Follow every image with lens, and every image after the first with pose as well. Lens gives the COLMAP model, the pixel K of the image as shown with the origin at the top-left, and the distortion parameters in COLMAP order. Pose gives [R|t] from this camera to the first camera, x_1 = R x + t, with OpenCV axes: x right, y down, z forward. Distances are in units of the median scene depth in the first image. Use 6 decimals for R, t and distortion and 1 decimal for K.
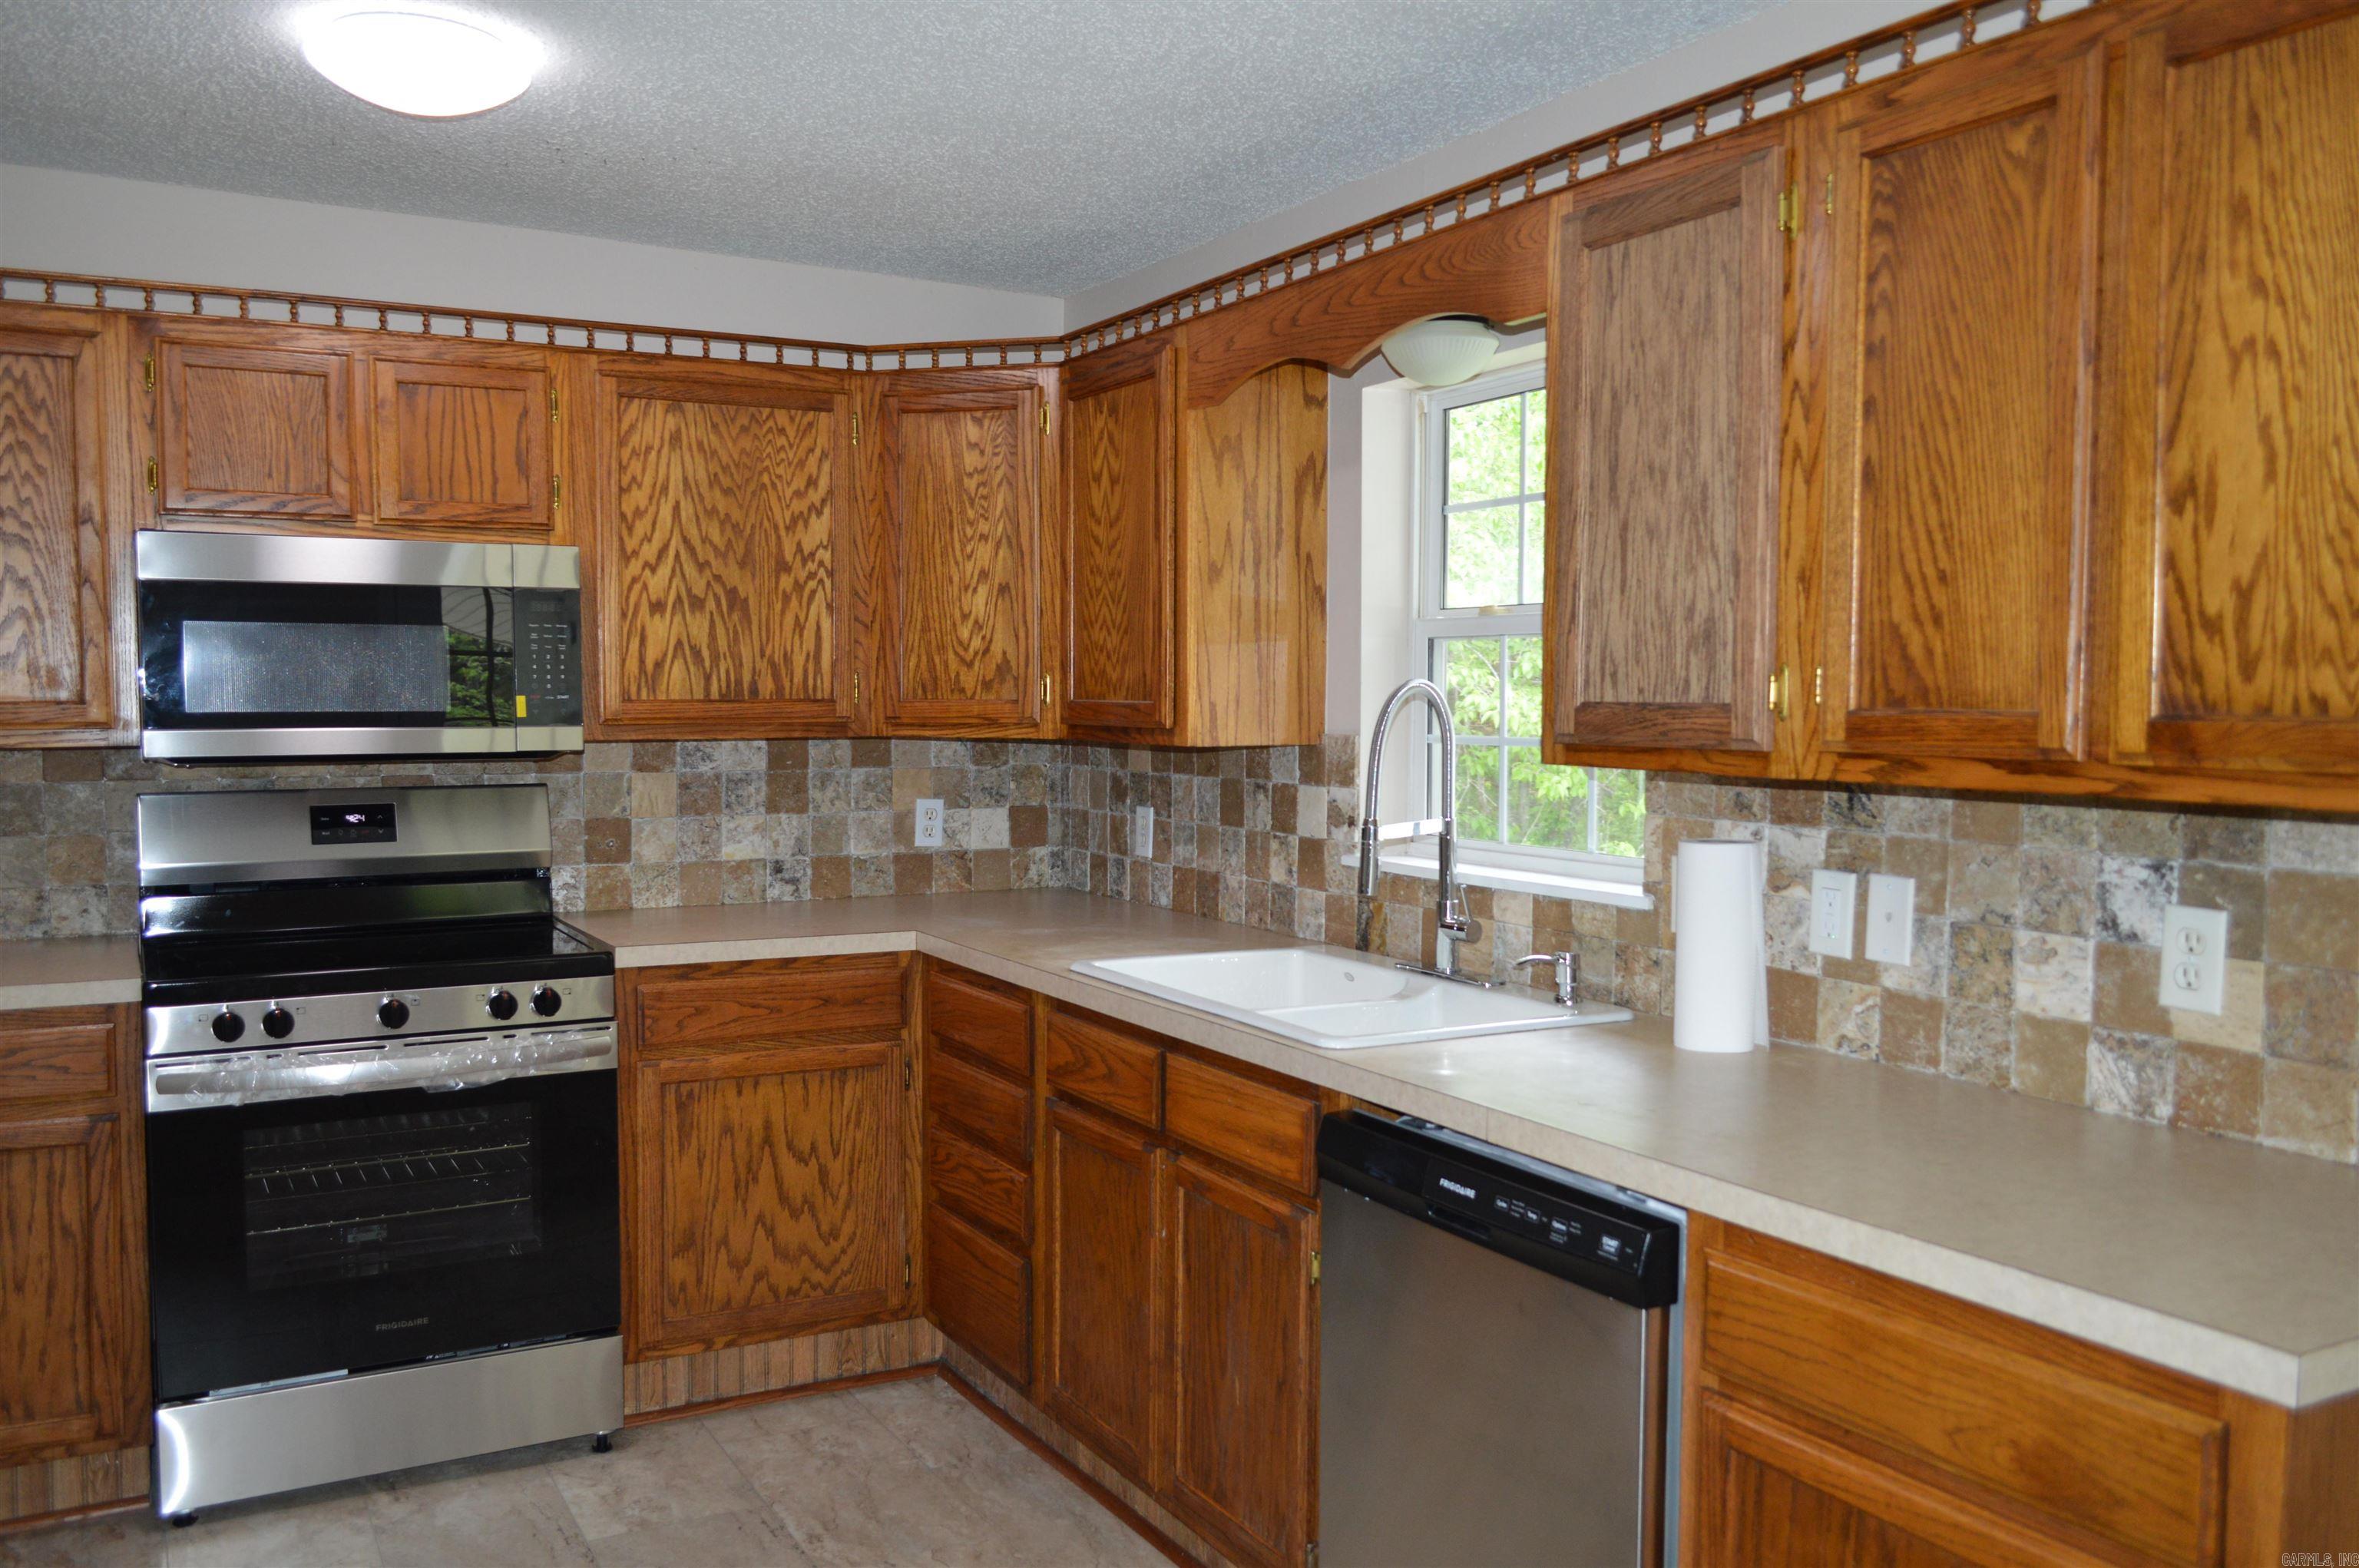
lens RADIAL K [[1863.1, 0, 1175.6], [0, 1863.1, 797.4], [0, 0, 1]] dist [-0.010586, 0.001440]
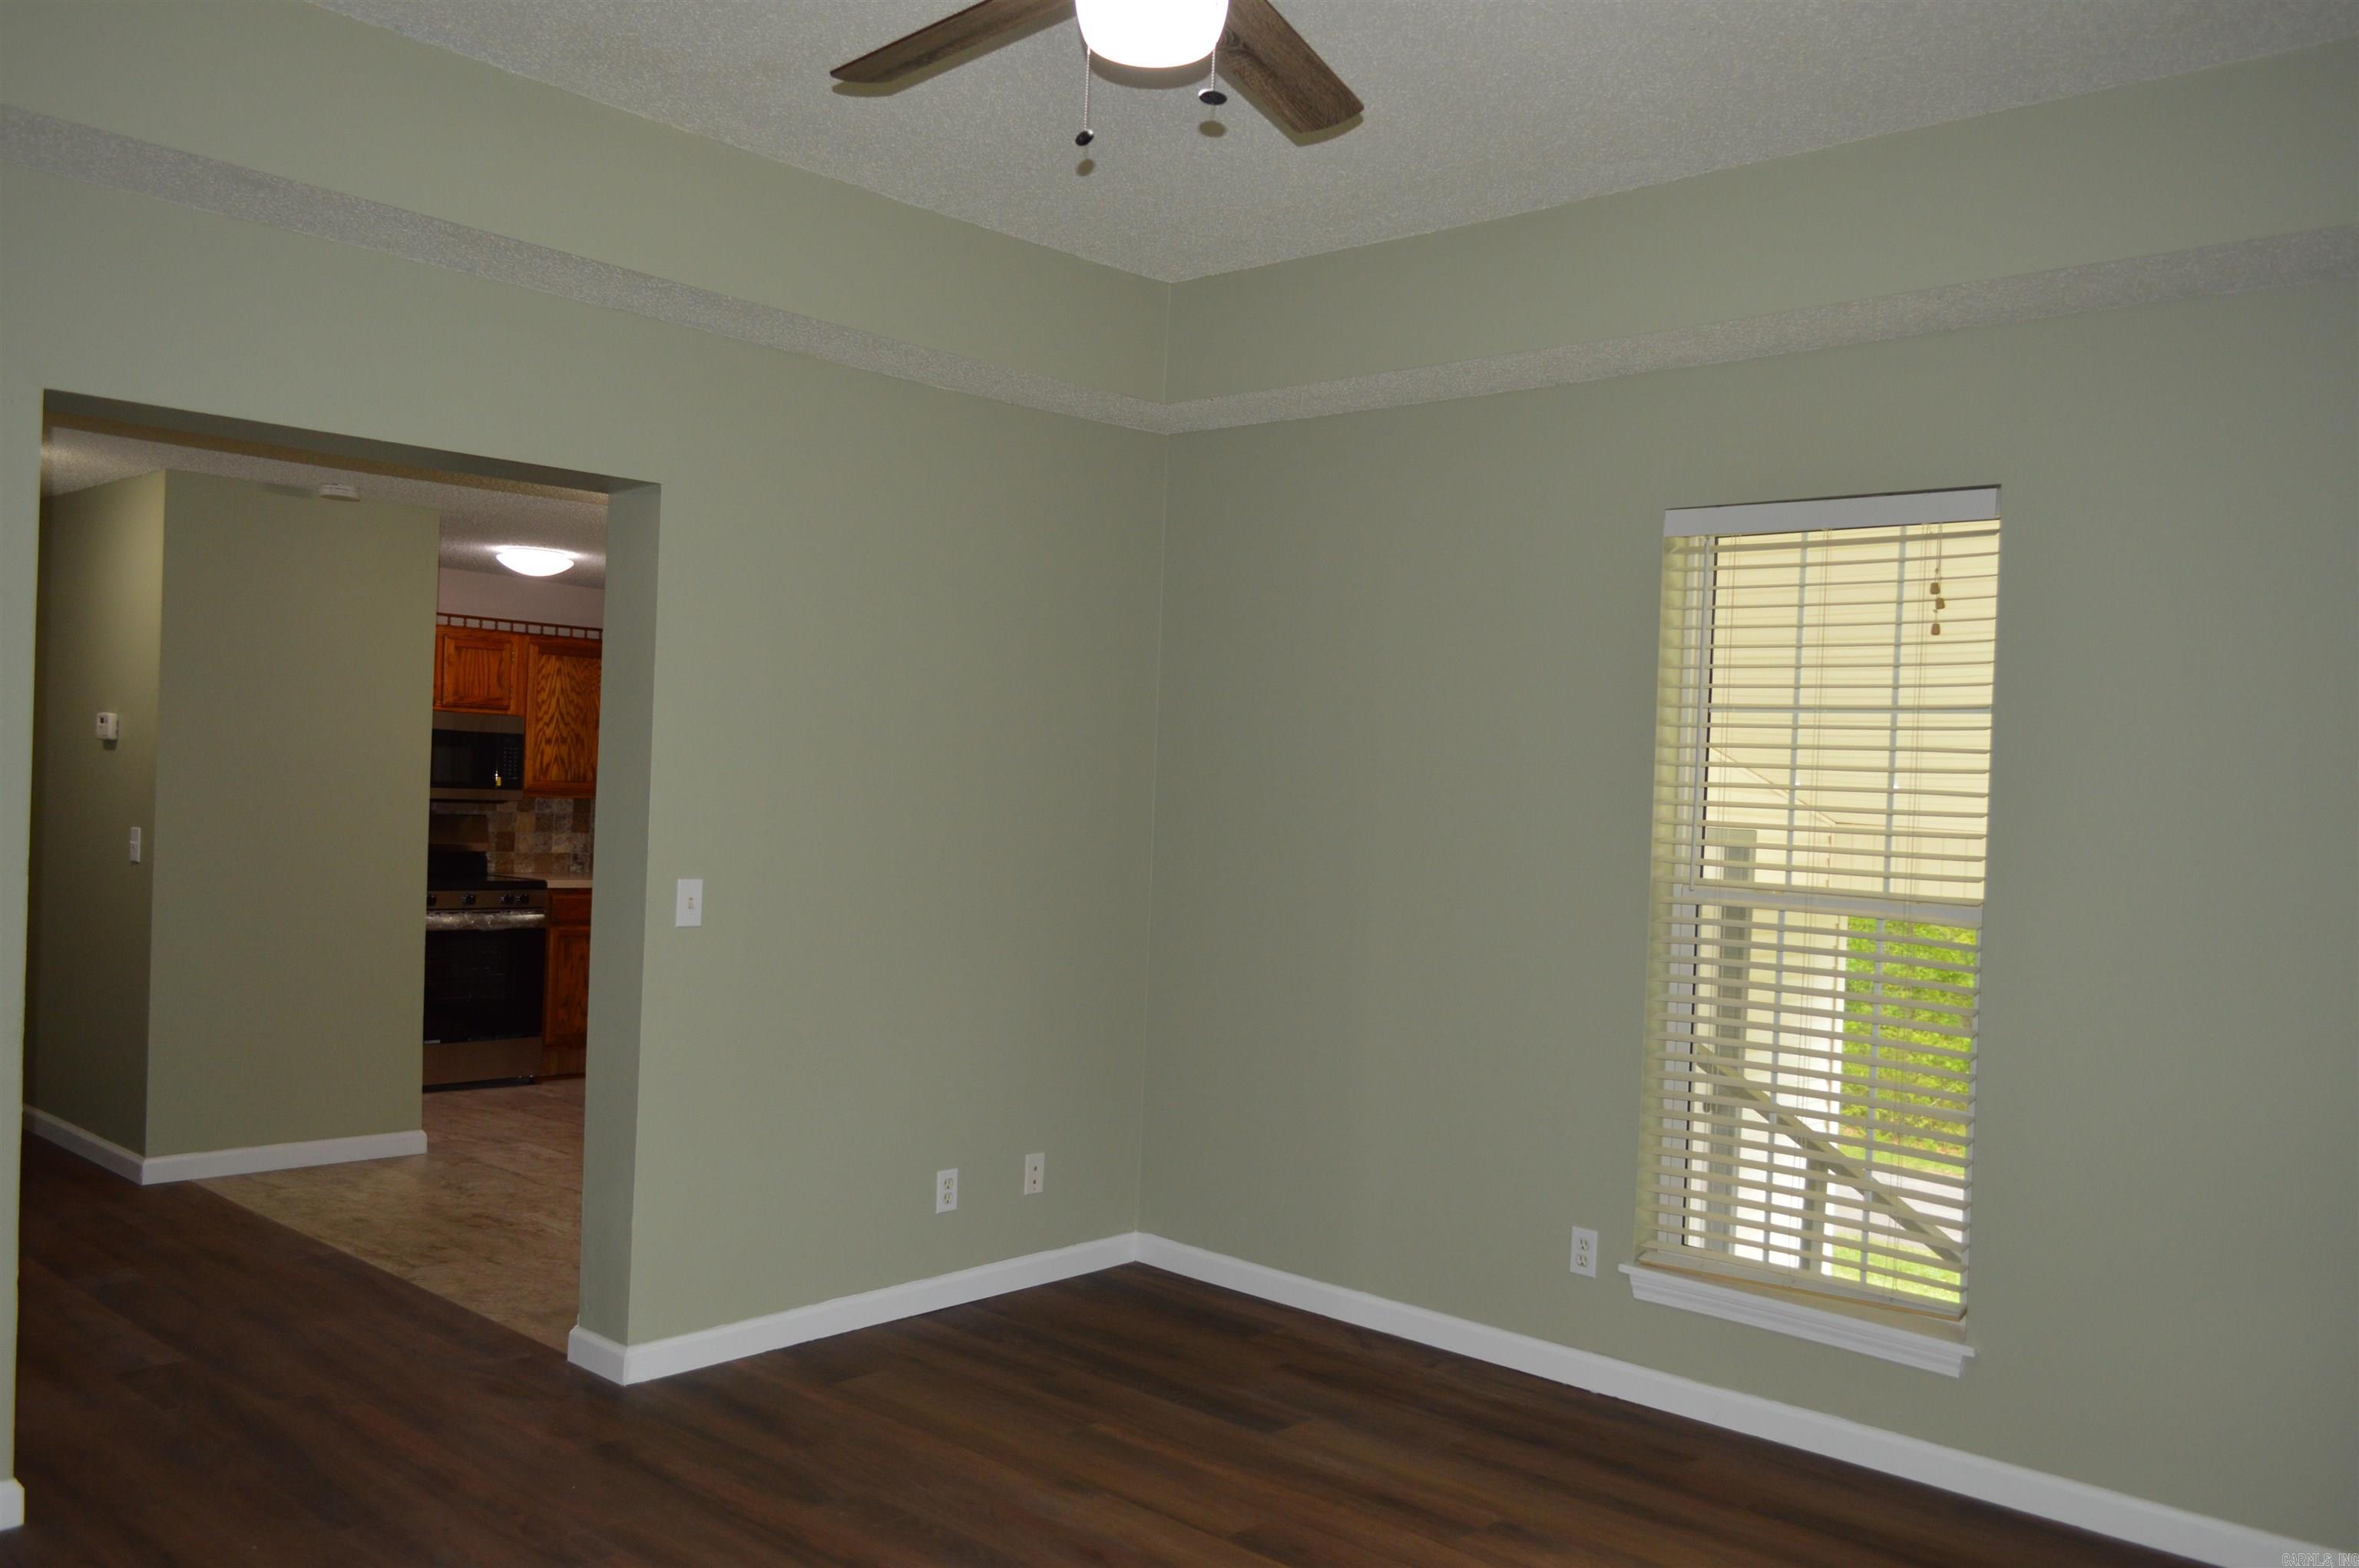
lens RADIAL K [[1863.1, 0, 1175.6], [0, 1863.1, 797.4], [0, 0, 1]] dist [-0.010586, 0.001440]
pose [[0.951422, 0.035174, 0.305873, -0.234946], [-0.020736, 0.998518, -0.050327, 0.069484], [-0.307190, 0.041539, 0.950741, -1.453961]]
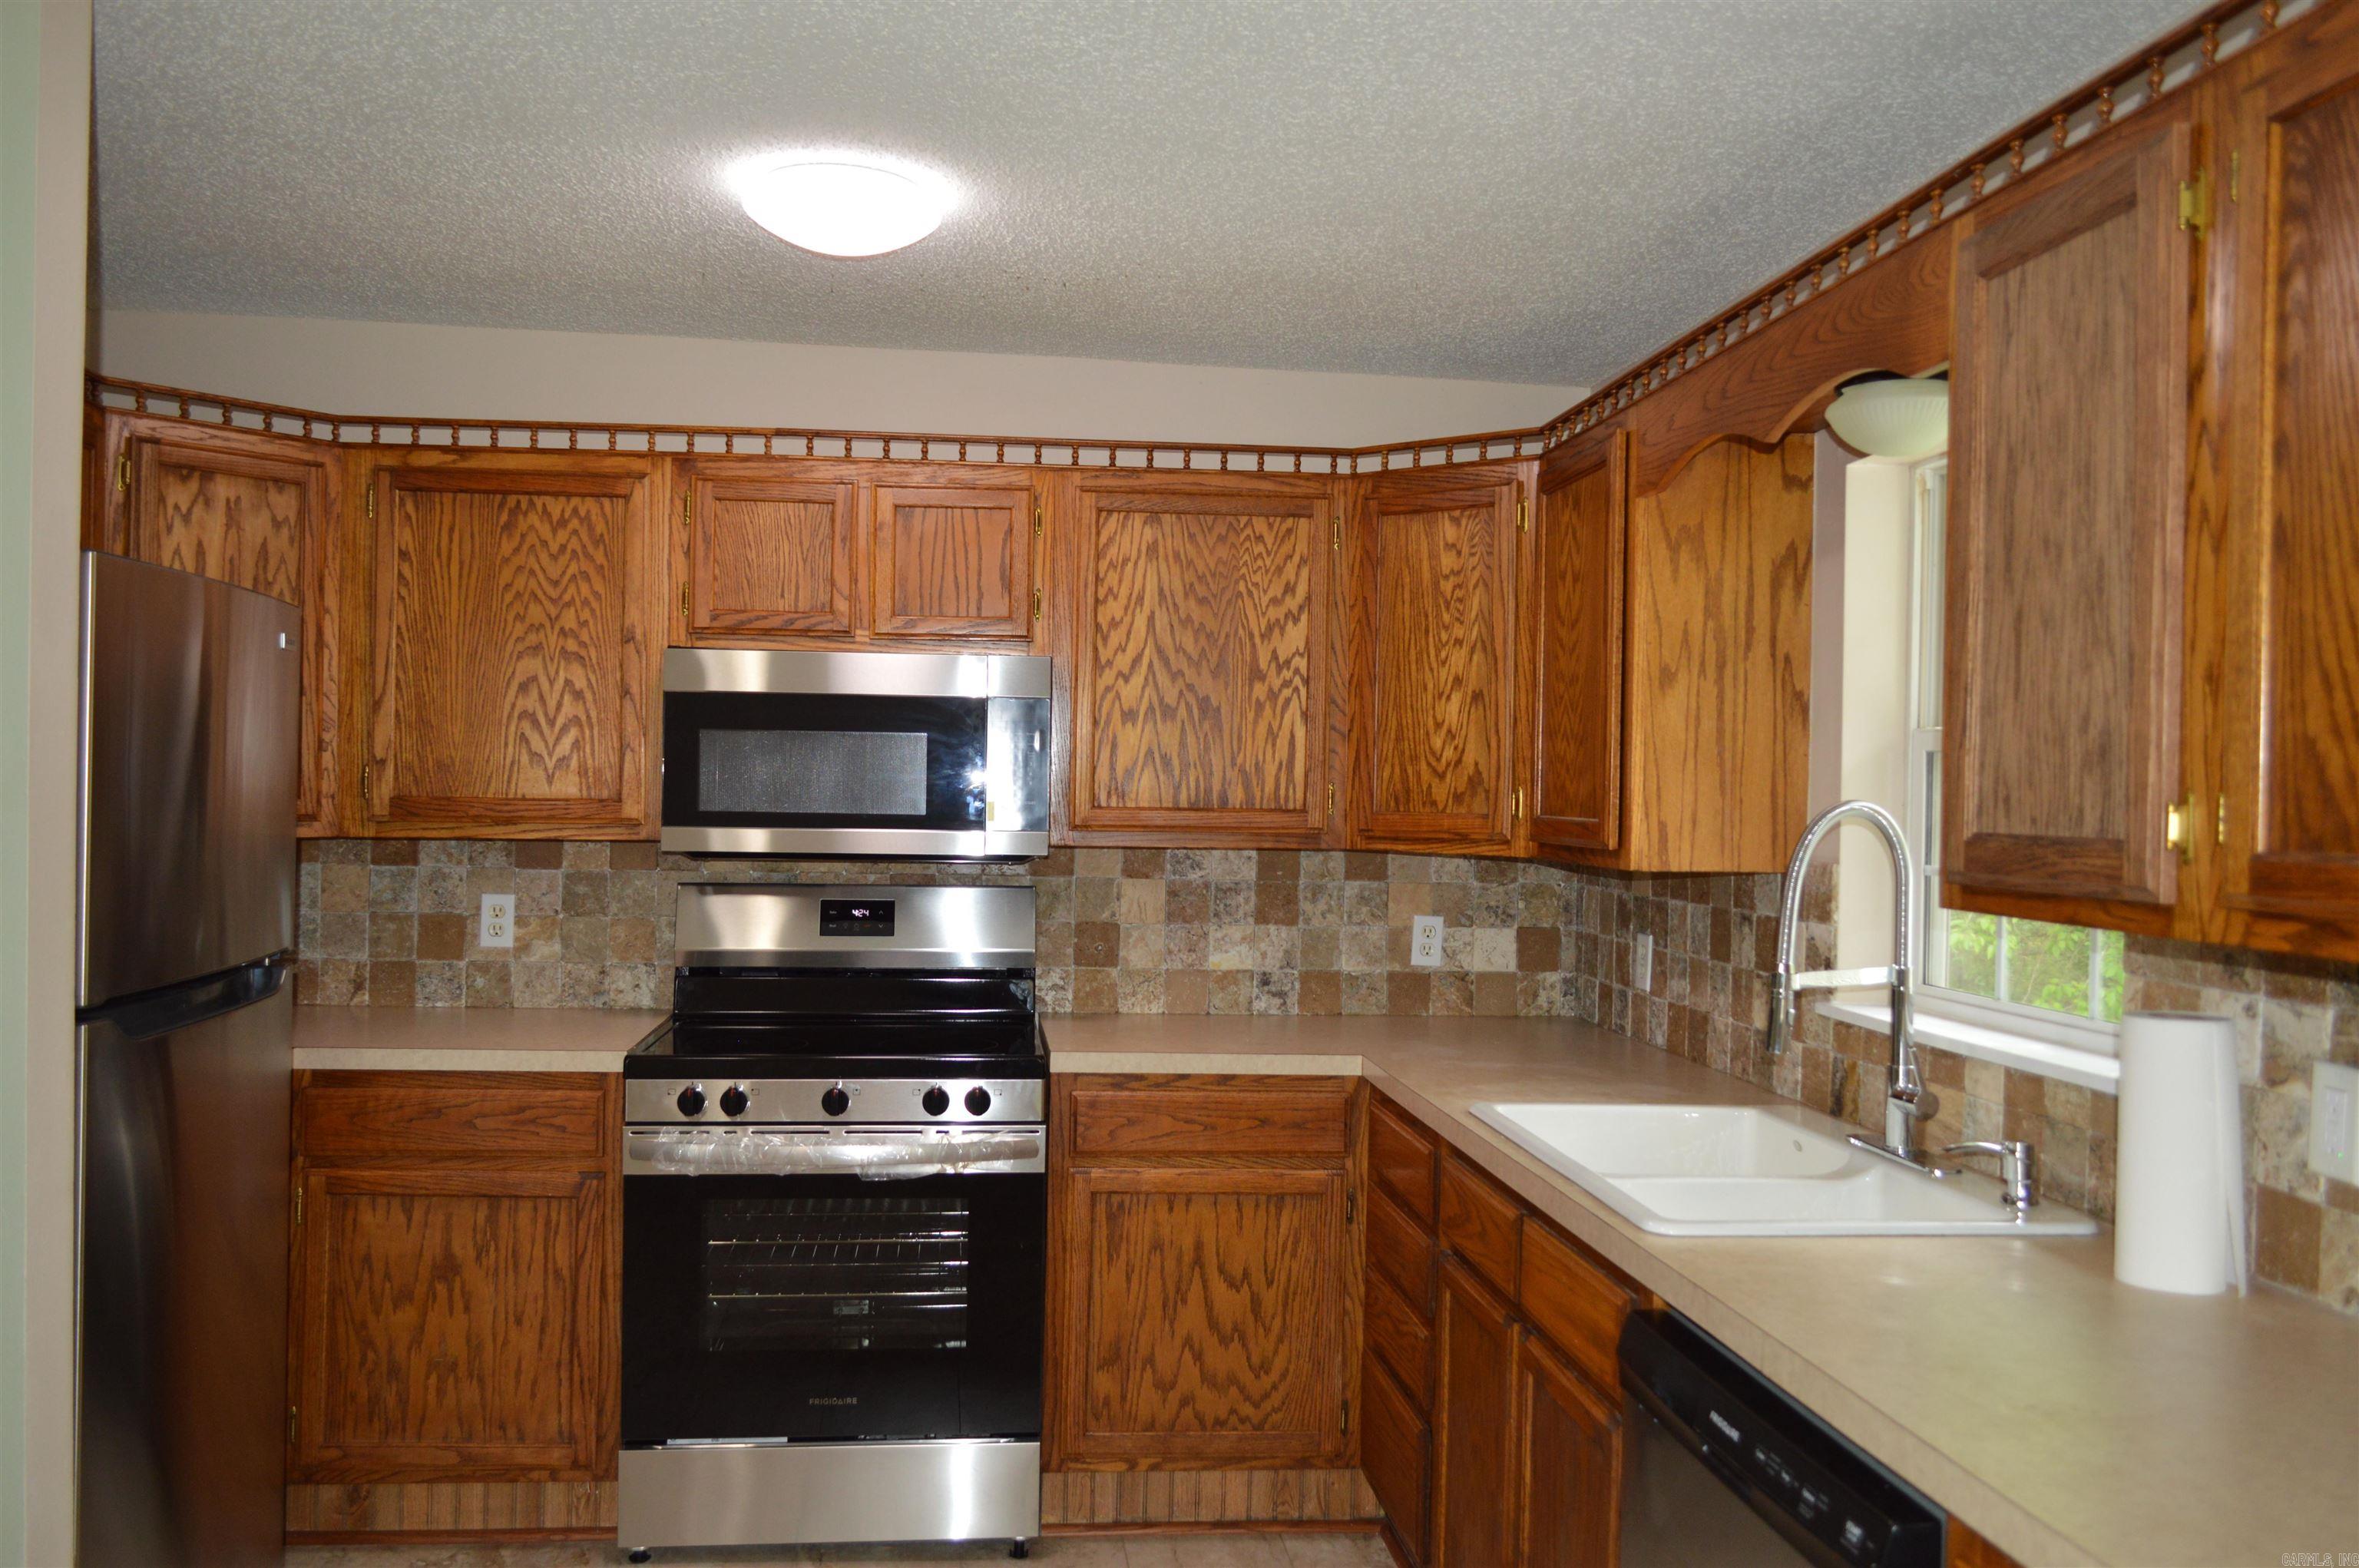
lens RADIAL K [[1863.1, 0, 1175.6], [0, 1863.1, 797.4], [0, 0, 1]] dist [-0.010586, 0.001440]
pose [[0.921488, 0.016302, -0.388066, 0.134625], [-0.038547, 0.998025, -0.049606, -0.008466], [0.386490, 0.060670, 0.920296, 0.079156]]
